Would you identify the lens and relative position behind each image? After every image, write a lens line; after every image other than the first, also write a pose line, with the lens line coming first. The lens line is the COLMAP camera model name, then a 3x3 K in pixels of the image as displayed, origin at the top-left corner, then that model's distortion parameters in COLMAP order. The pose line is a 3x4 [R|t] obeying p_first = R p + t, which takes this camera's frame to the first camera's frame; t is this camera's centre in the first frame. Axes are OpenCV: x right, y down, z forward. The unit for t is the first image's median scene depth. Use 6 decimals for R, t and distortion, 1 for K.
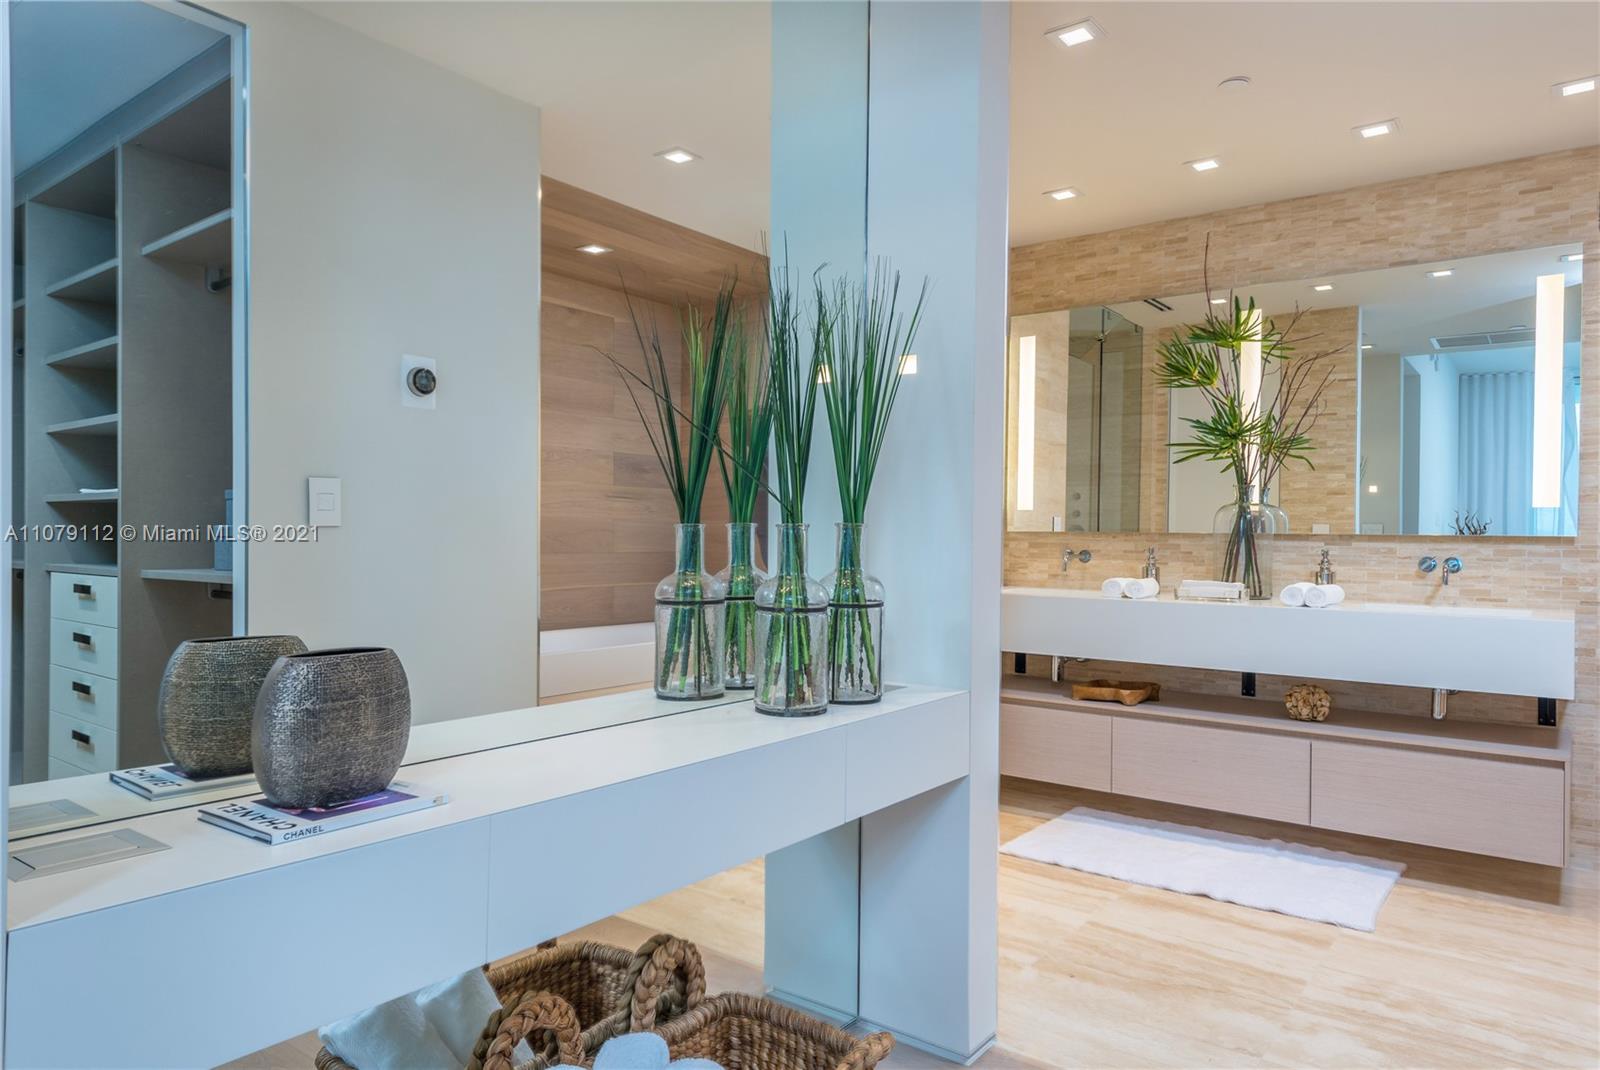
lens RADIAL K [[1007.8, 0, 800.0], [0, 1007.8, 535.0], [0, 0, 1]] dist [-0.002021, -0.000293]
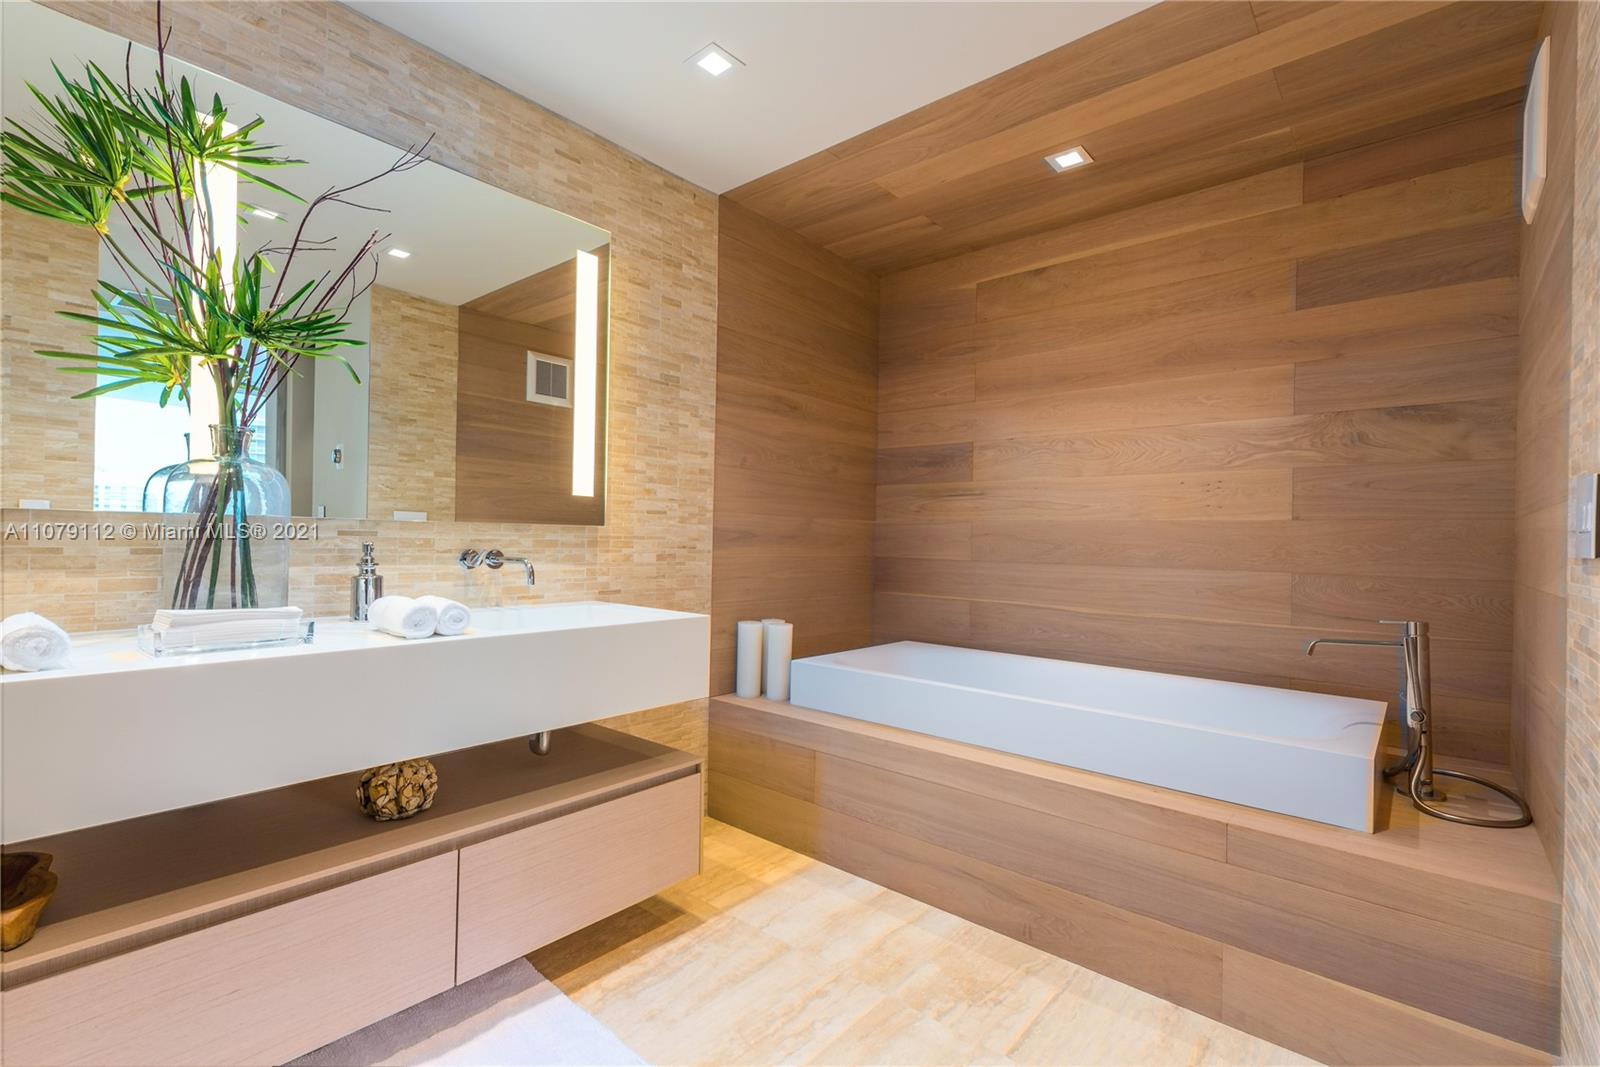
lens RADIAL K [[722.2, 0, 793.2], [0, 722.2, 536.8], [0, 0, 1]] dist [0.008616, -0.000259]
pose [[0.062052, -0.007373, 0.998046, 0.063909], [-0.018682, 0.999789, 0.008547, 0.001579], [-0.997898, -0.019176, 0.061901, 0.691474]]
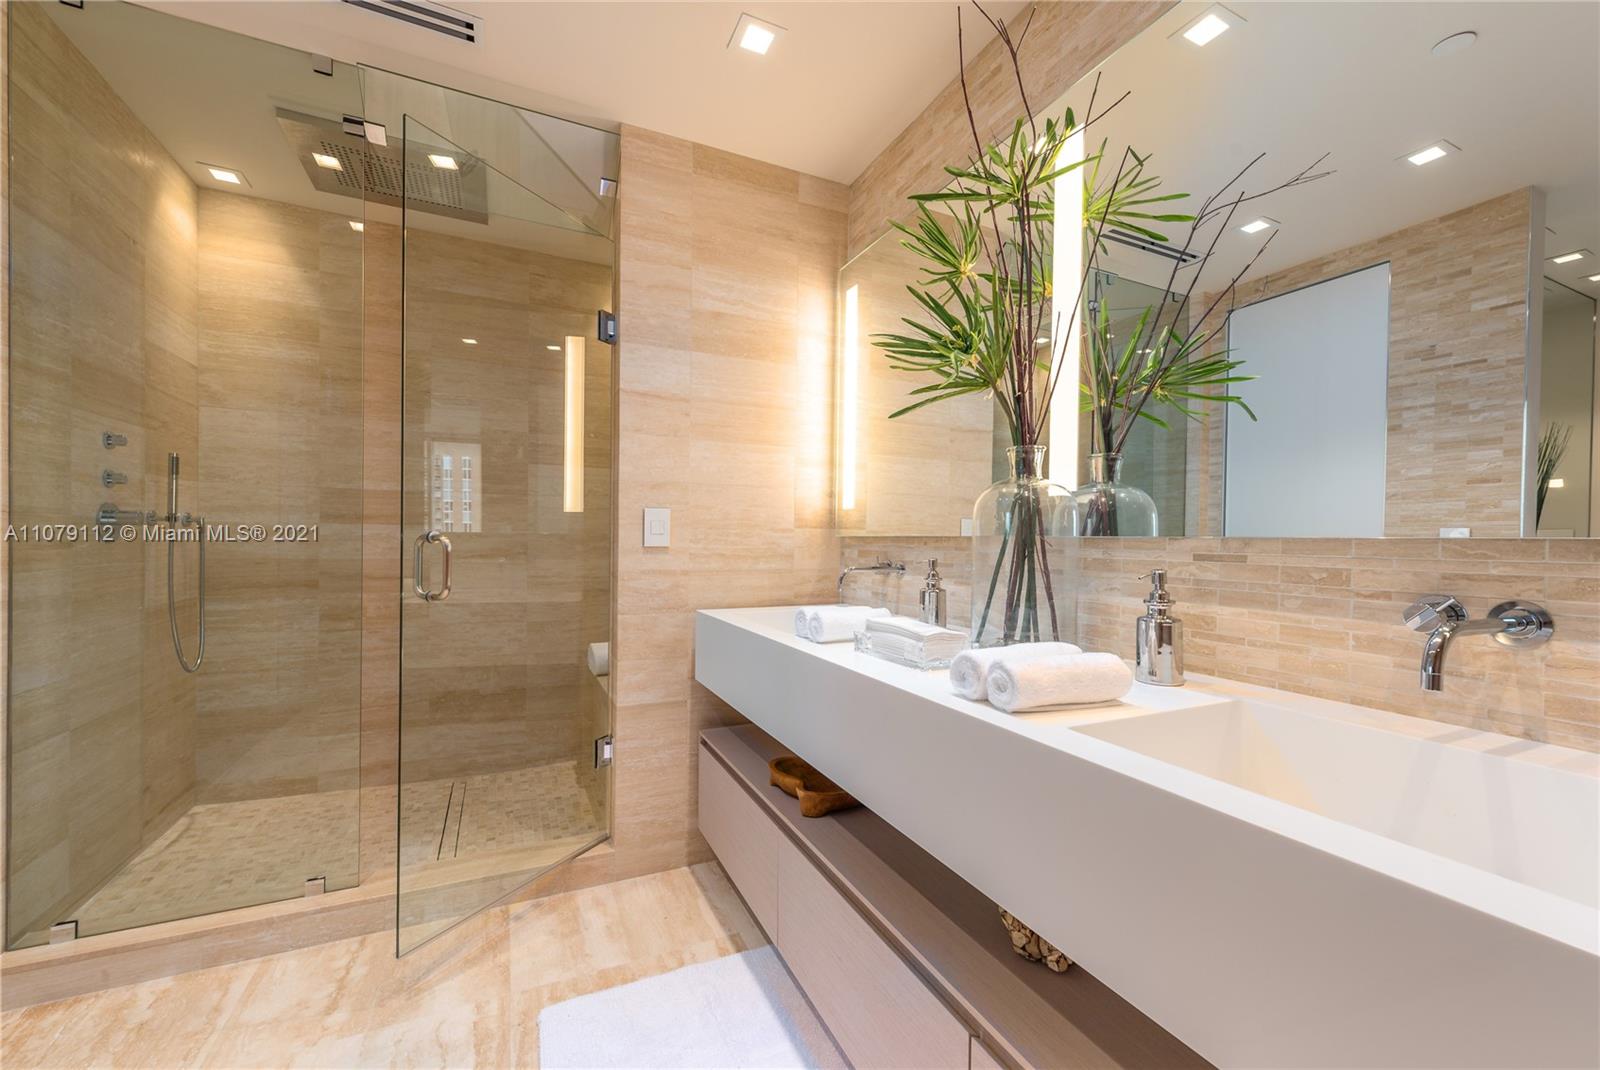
lens RADIAL K [[635.0, 0, 799.8], [0, 635.0, 547.3], [0, 0, 1]] dist [0.003056, 0.000023]
pose [[0.889989, 0.006858, -0.455929, 0.507230], [-0.004755, 0.999972, 0.005758, 0.003168], [0.455956, -0.002956, 0.889997, 0.664173]]
